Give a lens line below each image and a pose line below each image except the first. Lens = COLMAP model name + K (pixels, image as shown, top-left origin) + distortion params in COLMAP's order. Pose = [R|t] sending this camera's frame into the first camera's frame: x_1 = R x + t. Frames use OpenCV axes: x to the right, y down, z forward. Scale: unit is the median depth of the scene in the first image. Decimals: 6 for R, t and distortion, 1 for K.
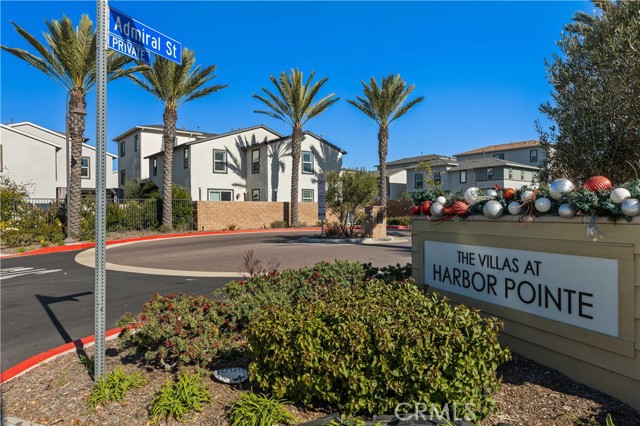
lens RADIAL K [[414.0, 0, 320.0], [0, 414.0, 213.0], [0, 0, 1]] dist [0.000166, 0.000298]
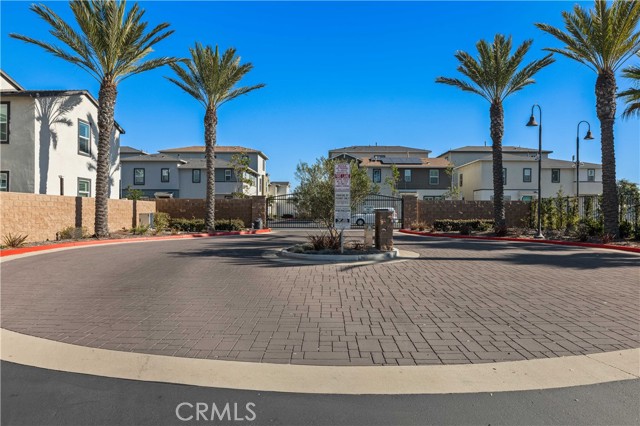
lens RADIAL K [[414.0, 0, 320.0], [0, 414.0, 213.0], [0, 0, 1]] dist [0.000166, 0.000298]
pose [[0.652699, 0.011478, 0.757530, -0.297644], [-0.010919, 0.999924, -0.005743, -0.002073], [-0.757539, -0.004523, 0.652775, 0.291373]]
